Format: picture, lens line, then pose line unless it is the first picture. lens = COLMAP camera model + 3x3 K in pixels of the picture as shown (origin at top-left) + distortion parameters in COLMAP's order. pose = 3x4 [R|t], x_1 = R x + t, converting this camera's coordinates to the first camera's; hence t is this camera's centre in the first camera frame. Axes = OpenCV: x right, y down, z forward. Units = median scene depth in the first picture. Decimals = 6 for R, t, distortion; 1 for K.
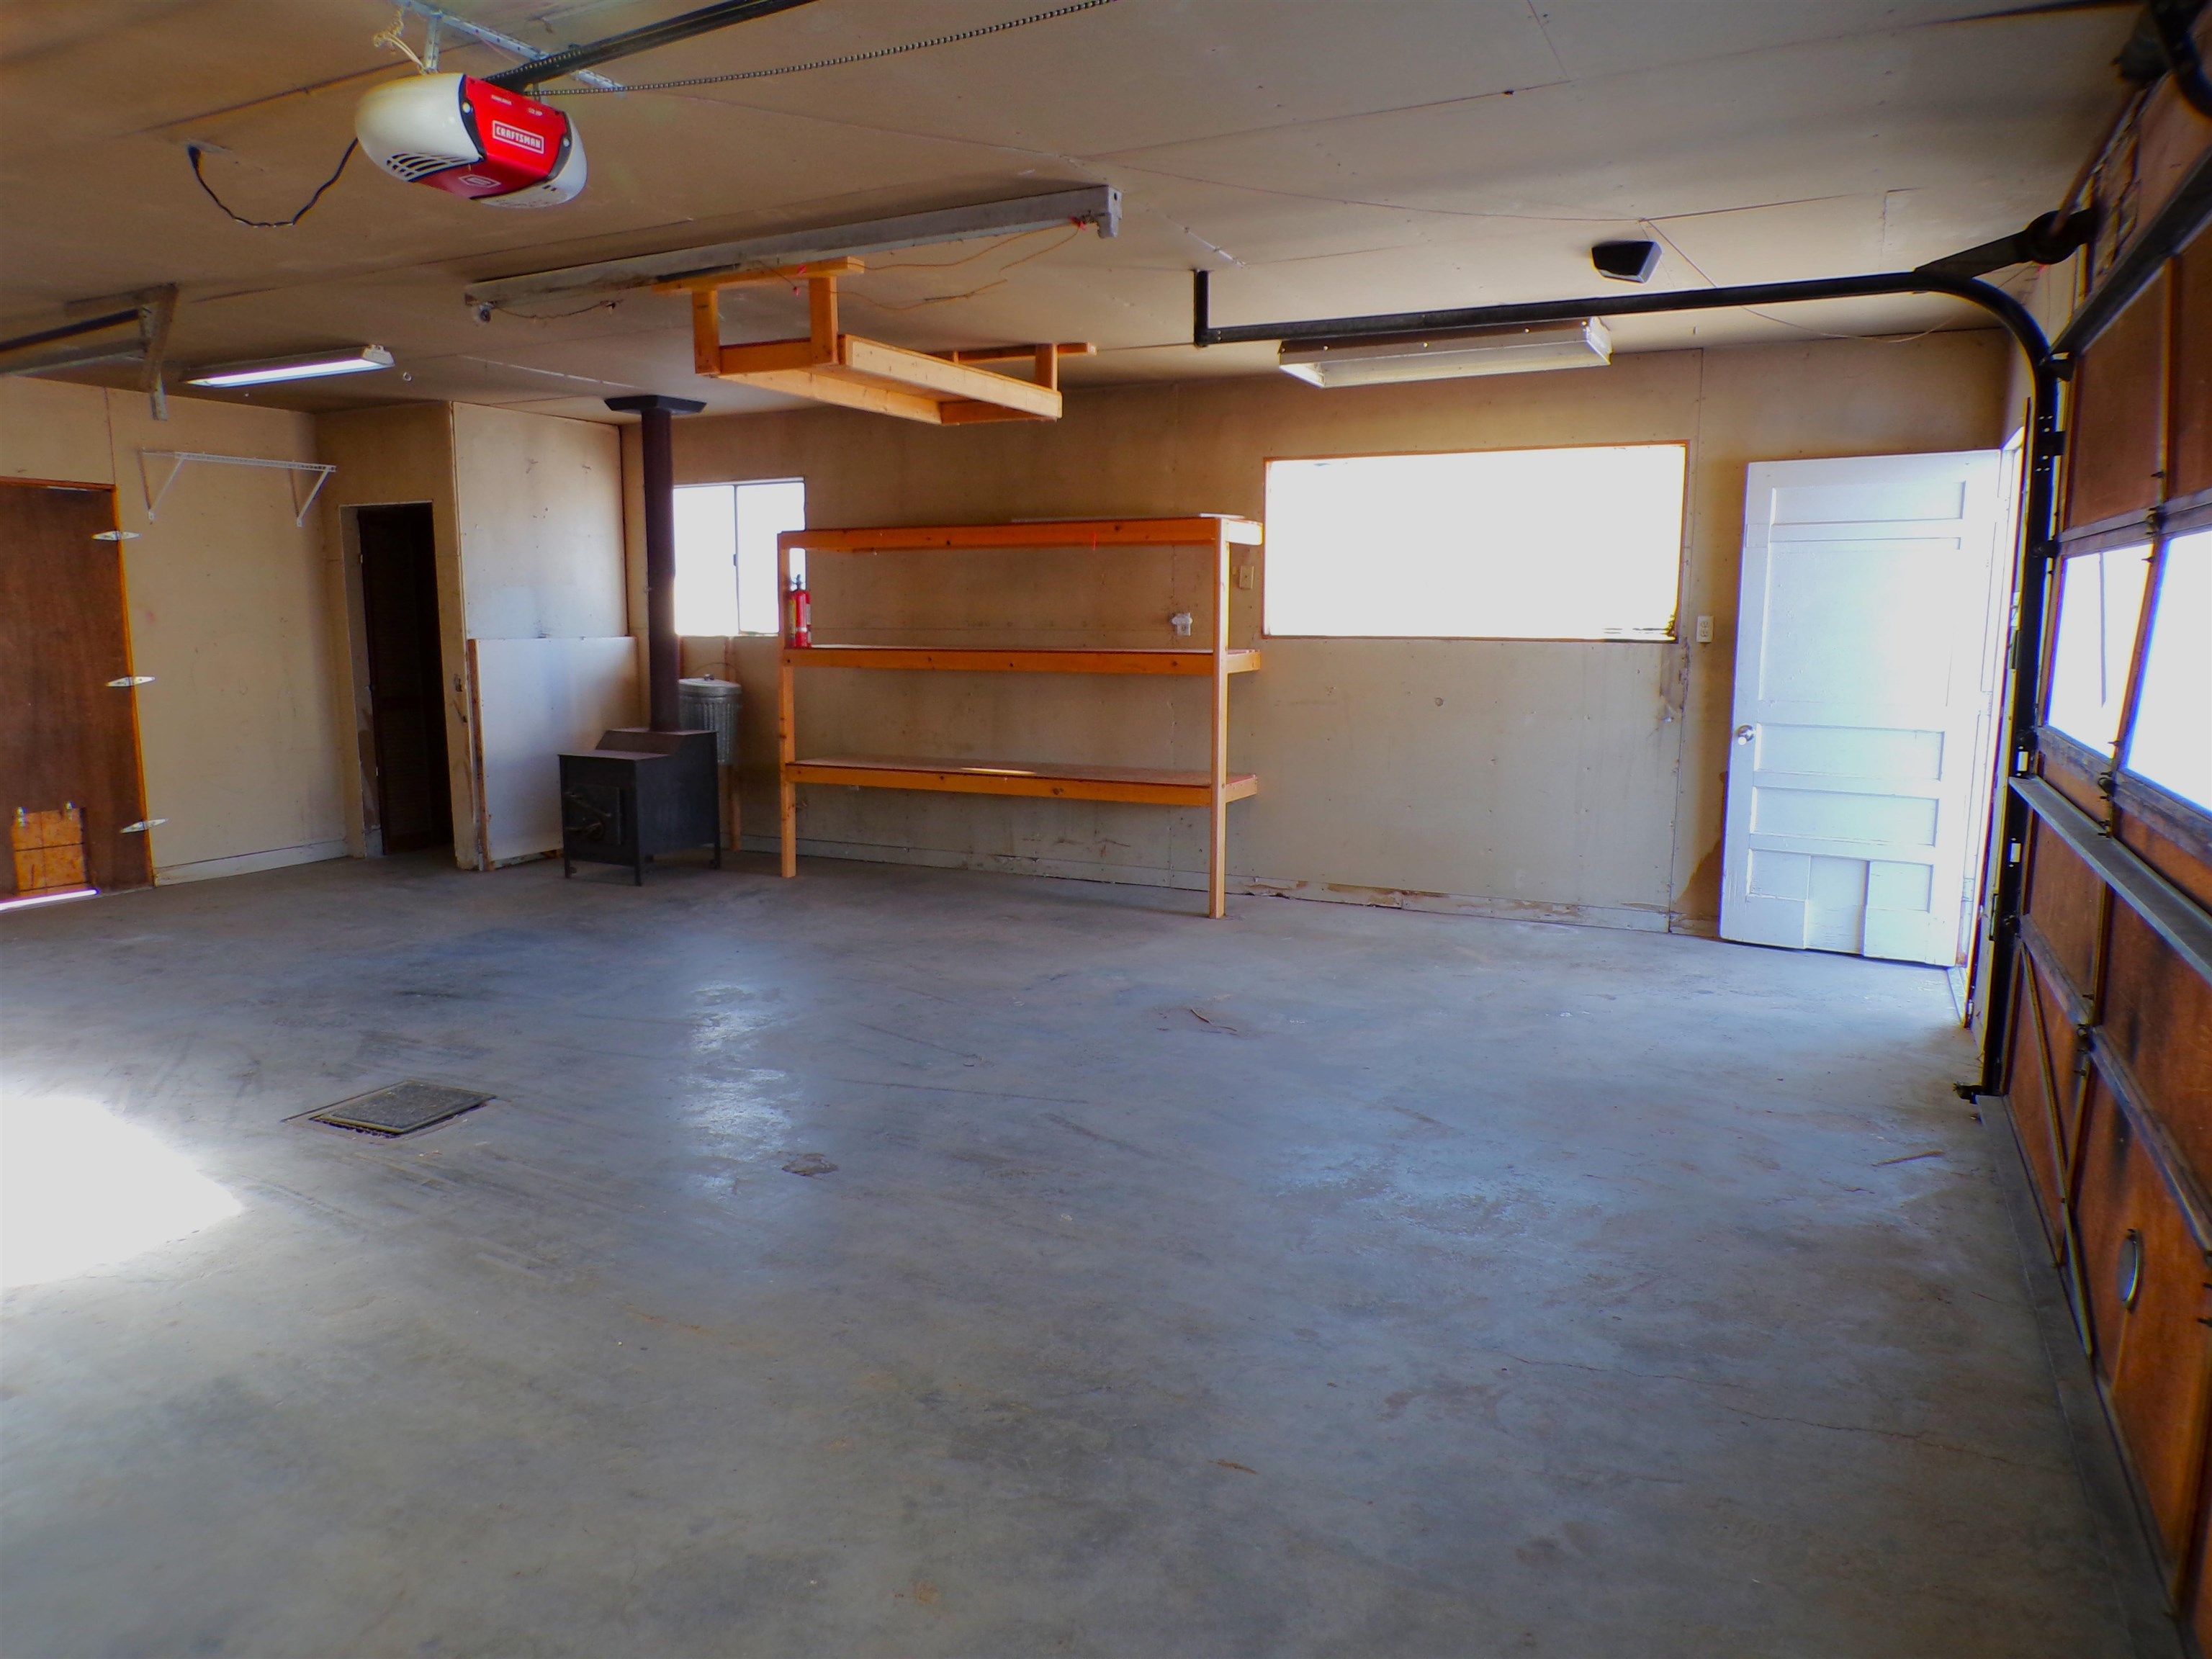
lens RADIAL K [[1484.0, 0, 1106.0], [0, 1484.0, 829.5], [0, 0, 1]] dist [-0.002799, -0.000182]
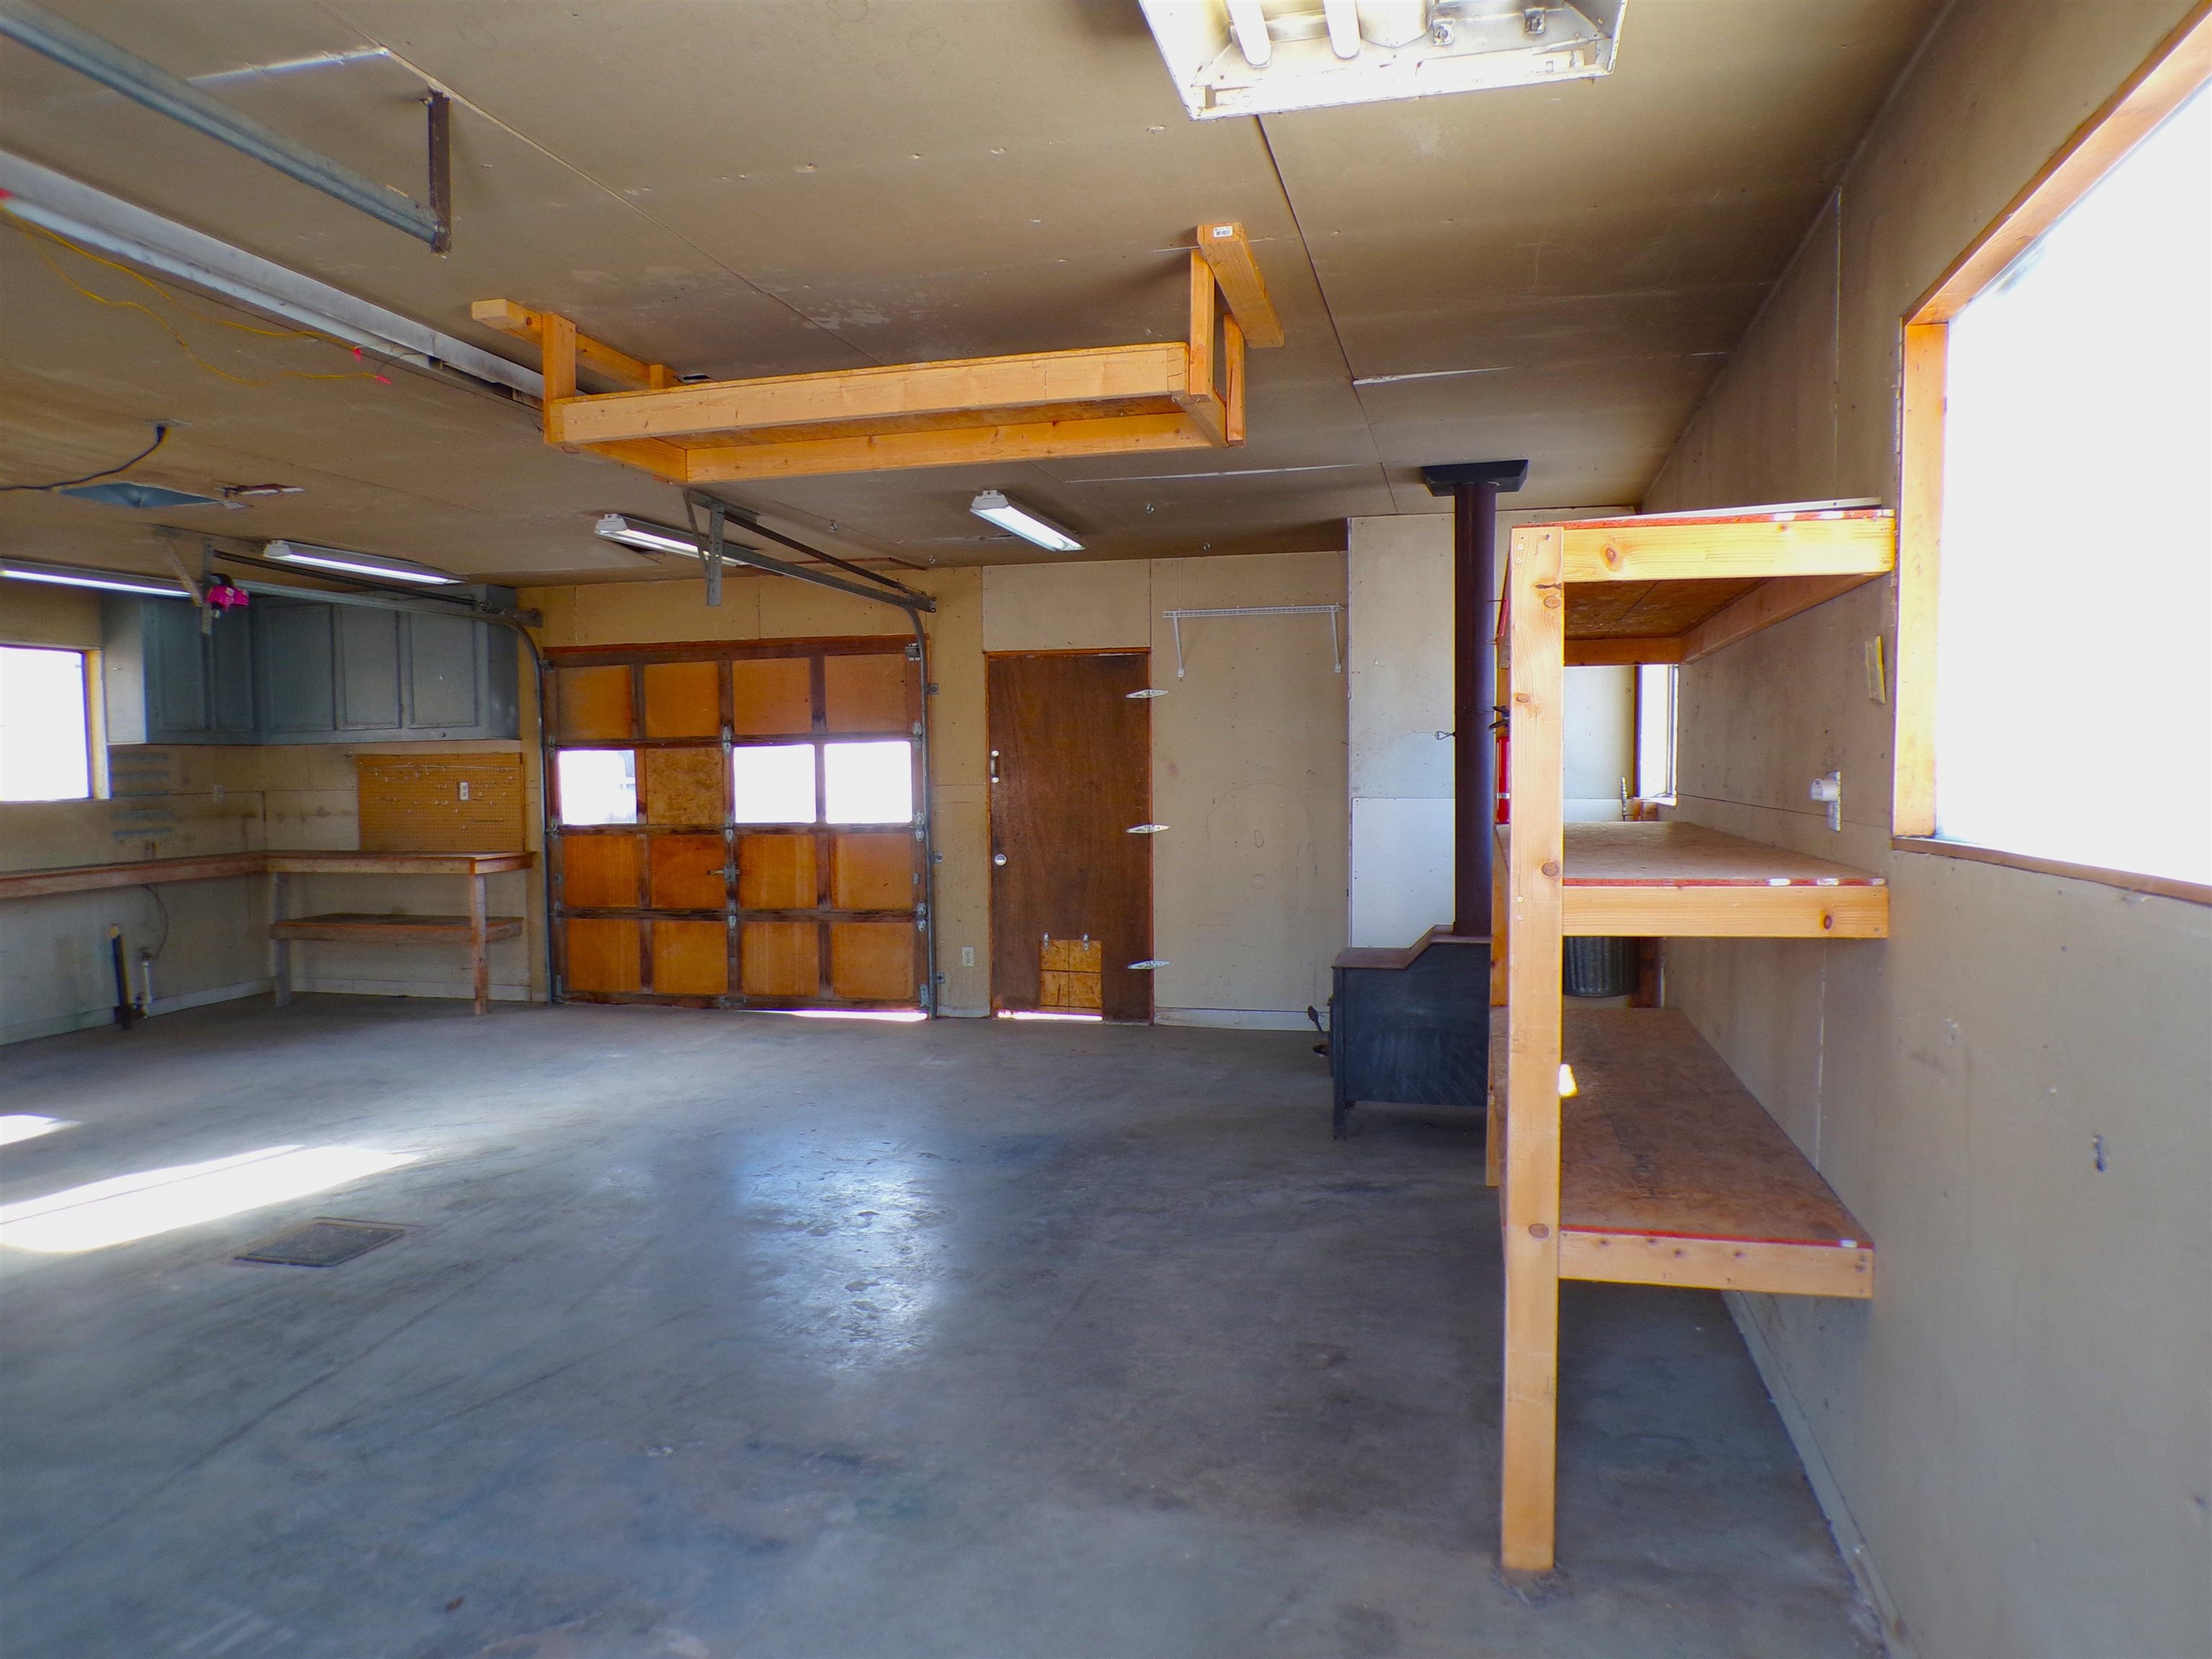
lens RADIAL K [[1508.3, 0, 1106.0], [0, 1508.3, 829.5], [0, 0, 1]] dist [-0.037839, 0.005992]
pose [[0.214074, 0.045070, -0.975777, 0.487031], [-0.129520, 0.991425, 0.017377, -0.142574], [0.968193, 0.122663, 0.218076, 0.915858]]
